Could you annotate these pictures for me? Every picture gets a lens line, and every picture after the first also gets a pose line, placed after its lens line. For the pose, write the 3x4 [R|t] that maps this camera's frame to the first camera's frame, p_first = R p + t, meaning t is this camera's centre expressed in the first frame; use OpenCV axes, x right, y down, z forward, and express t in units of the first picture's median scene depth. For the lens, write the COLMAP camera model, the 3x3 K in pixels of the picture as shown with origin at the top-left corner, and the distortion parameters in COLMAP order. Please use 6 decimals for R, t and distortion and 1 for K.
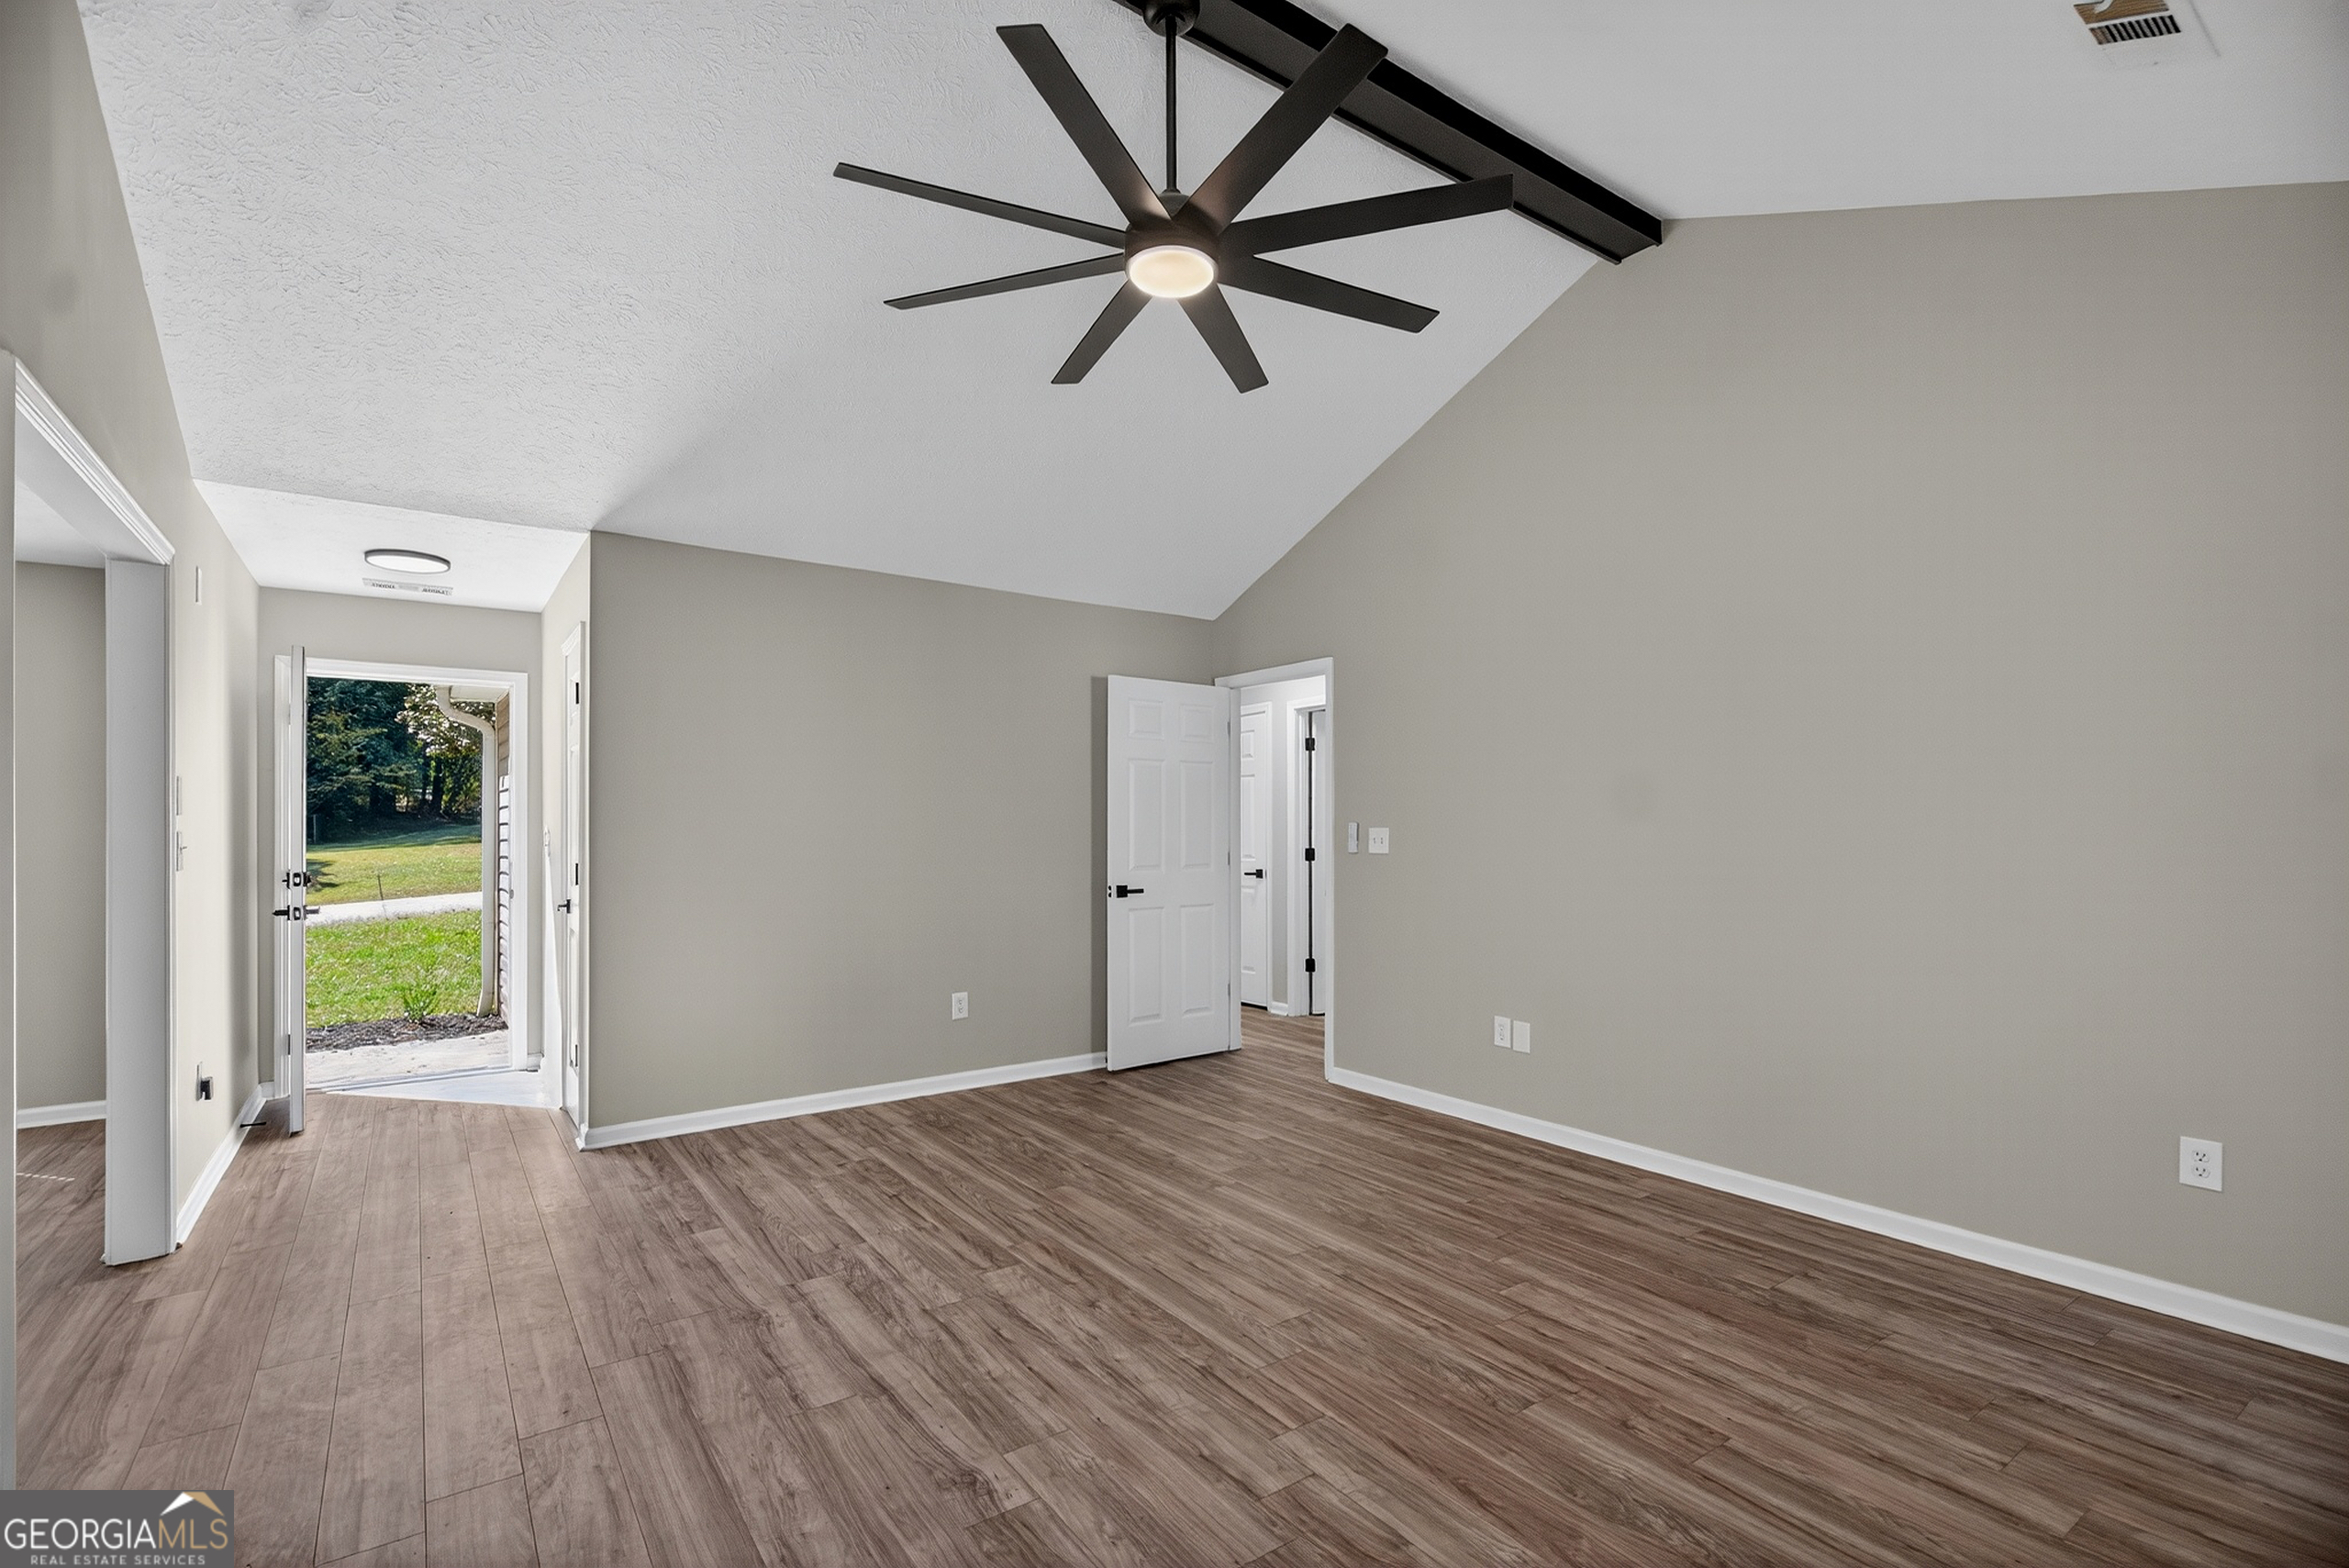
lens RADIAL K [[1094.7, 0, 1170.9], [0, 1094.7, 803.0], [0, 0, 1]] dist [-0.000216, -0.000701]
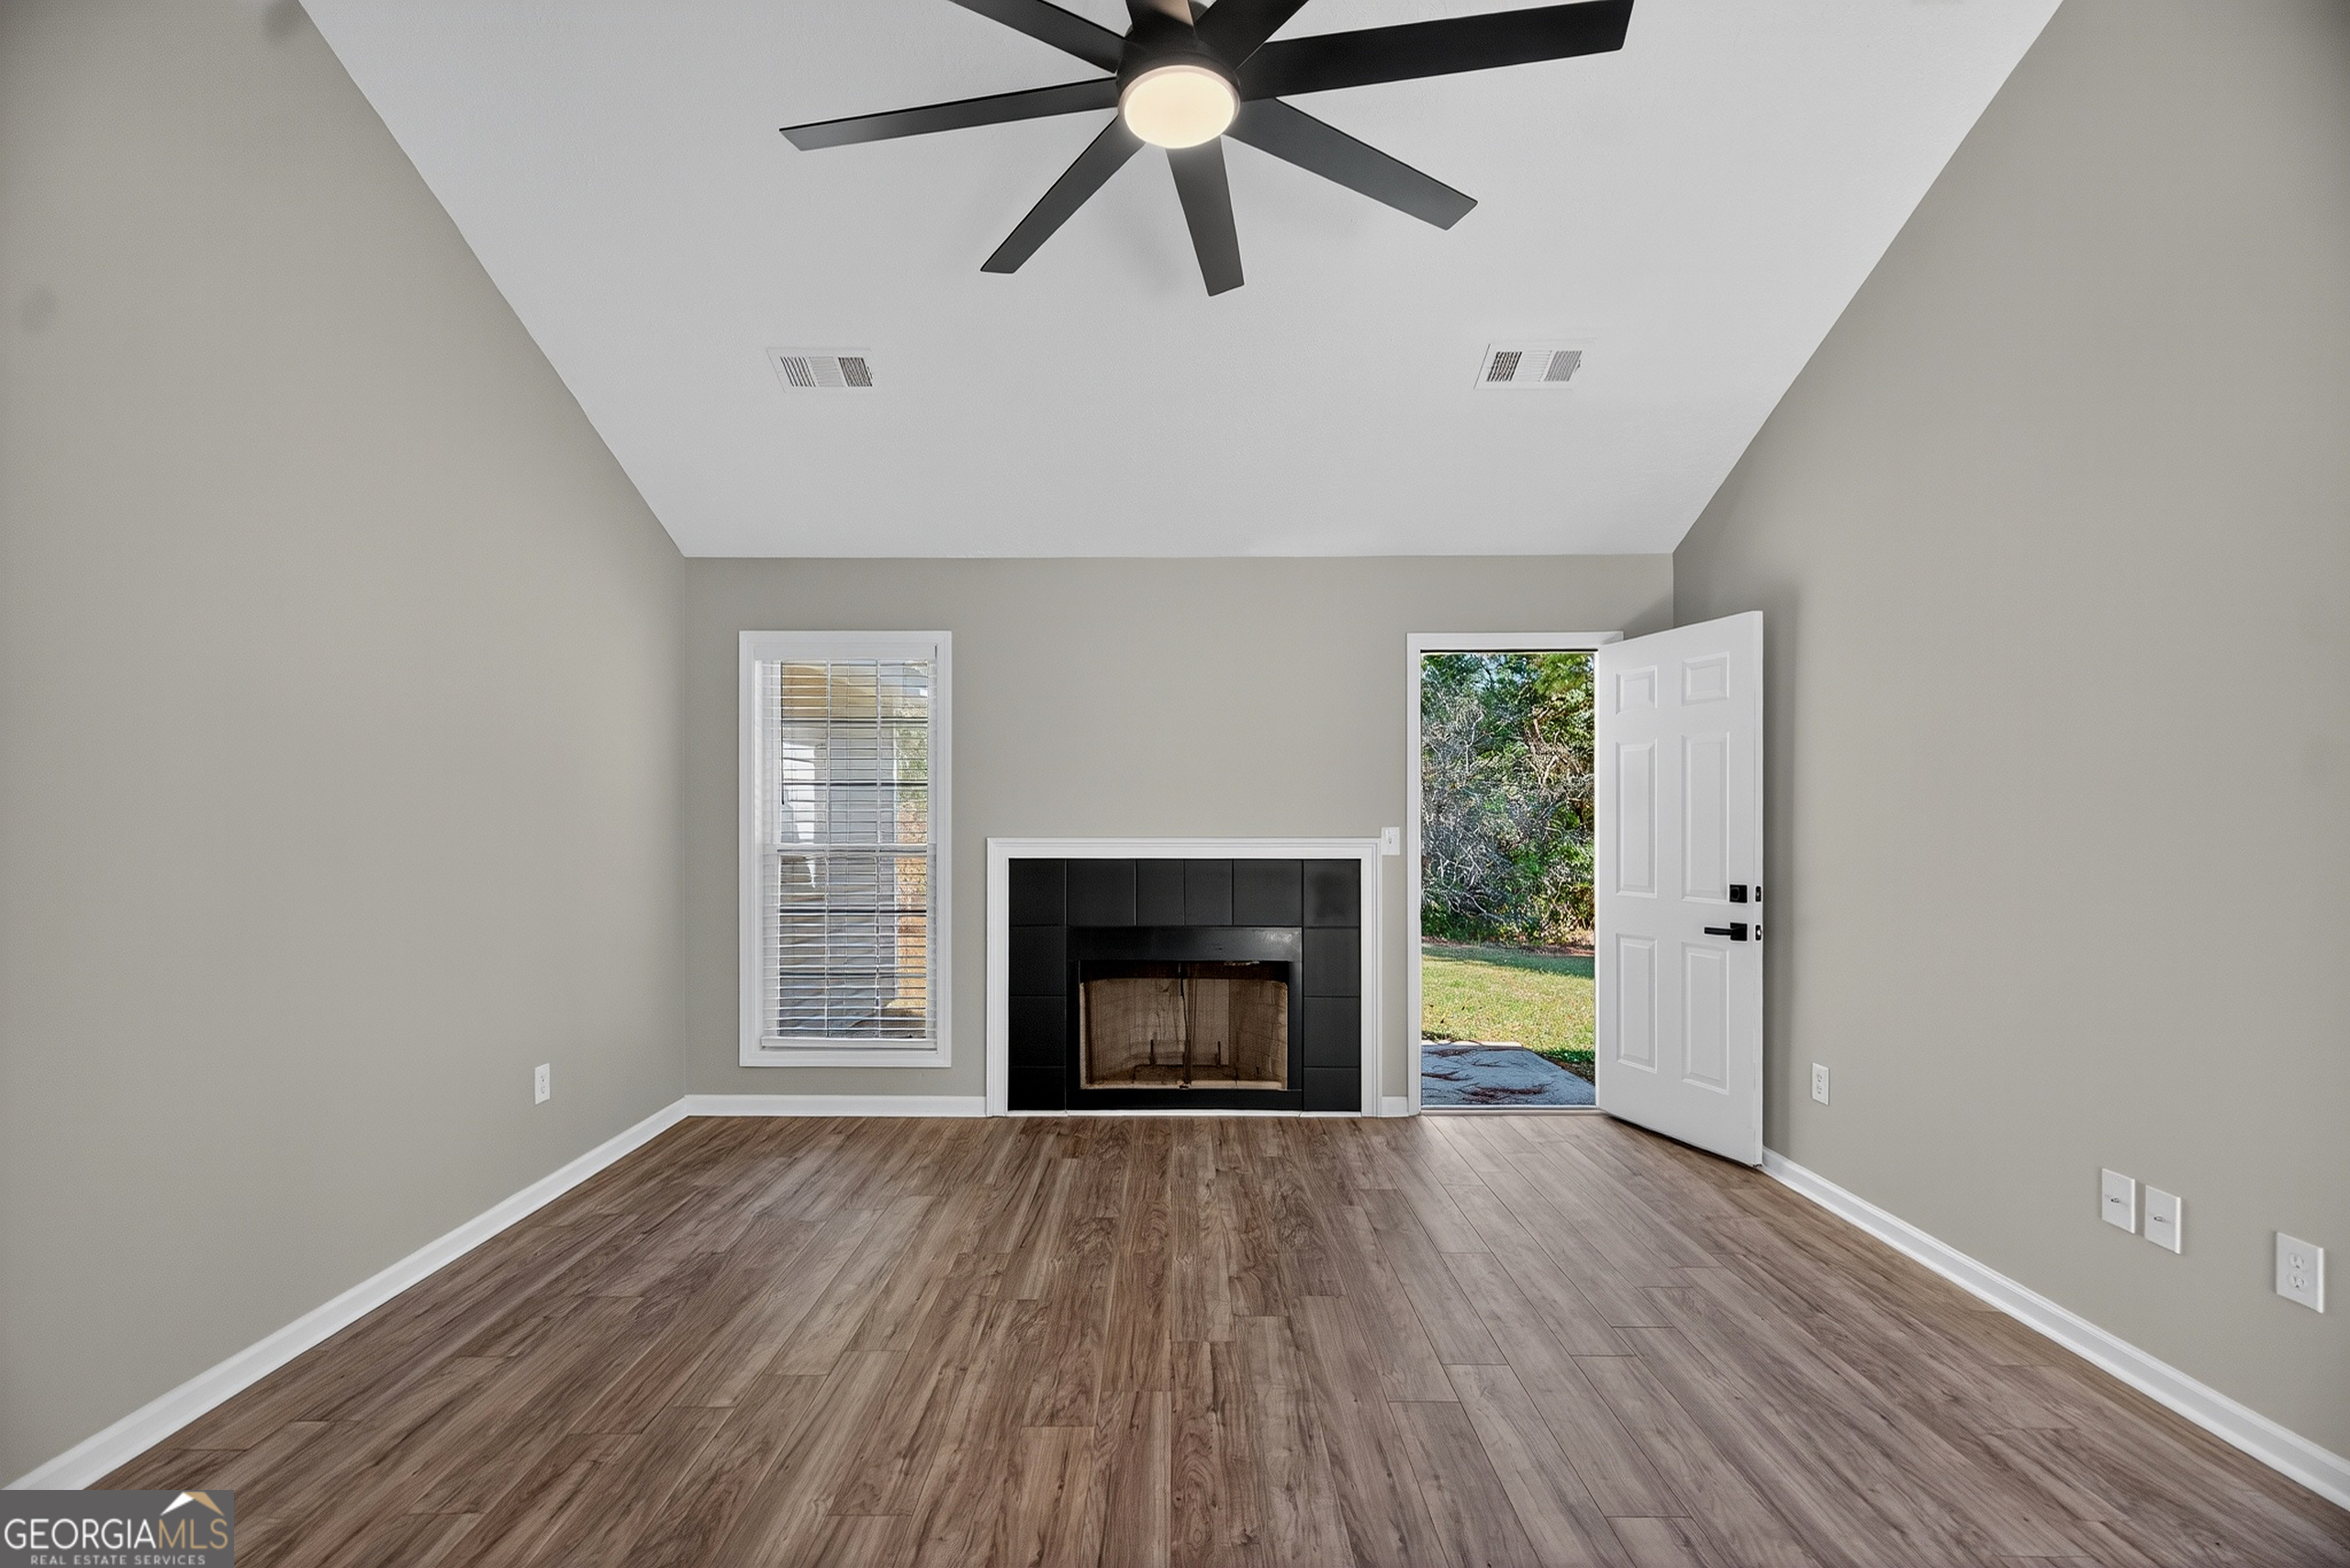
lens RADIAL K [[1083.4, 0, 1121.1], [0, 1083.4, 839.4], [0, 0, 1]] dist [0.002433, 0.000175]
pose [[-0.791388, -0.004940, 0.611294, -0.428050], [-0.004144, 0.999988, 0.002717, 0.023029], [-0.611300, -0.000383, -0.791399, 1.618279]]
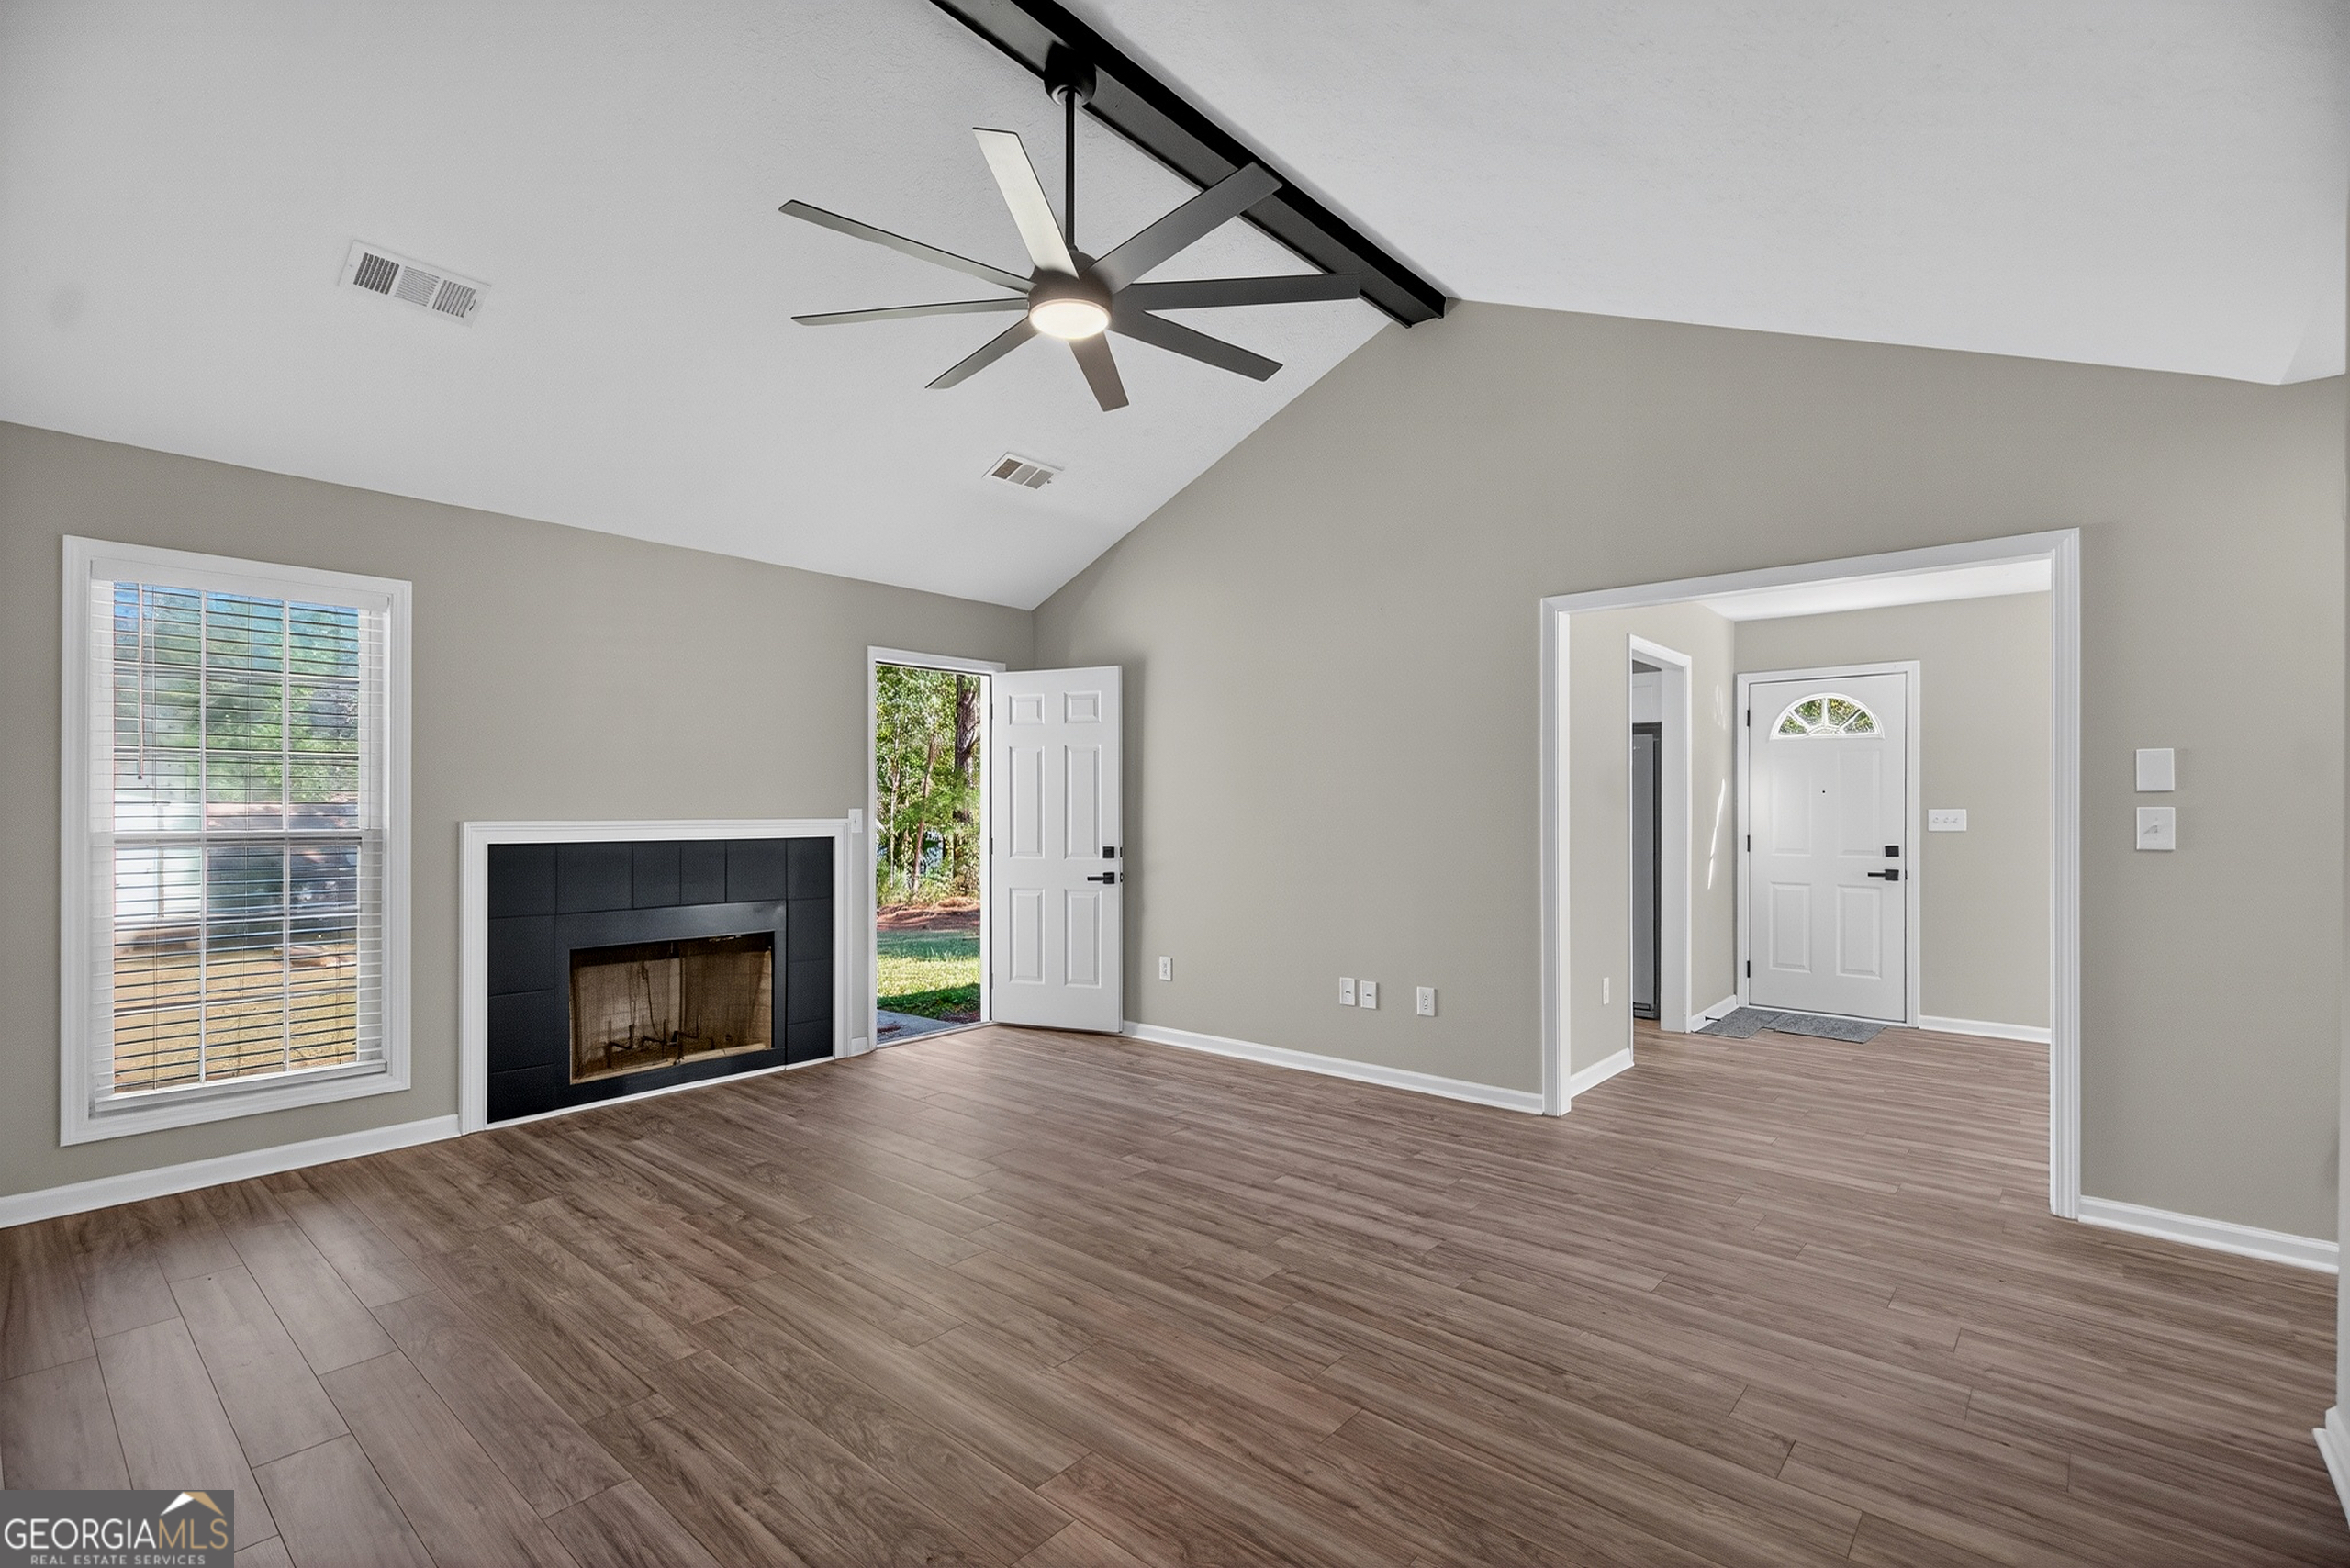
lens RADIAL K [[1095.2, 0, 1171.4], [0, 1095.2, 803.0], [0, 0, 1]] dist [-0.000216, -0.000701]
pose [[-0.973894, 0.004081, -0.226968, 0.158452], [0.008550, 0.999788, -0.018712, 0.038471], [0.226844, -0.020164, -0.973722, 2.114161]]
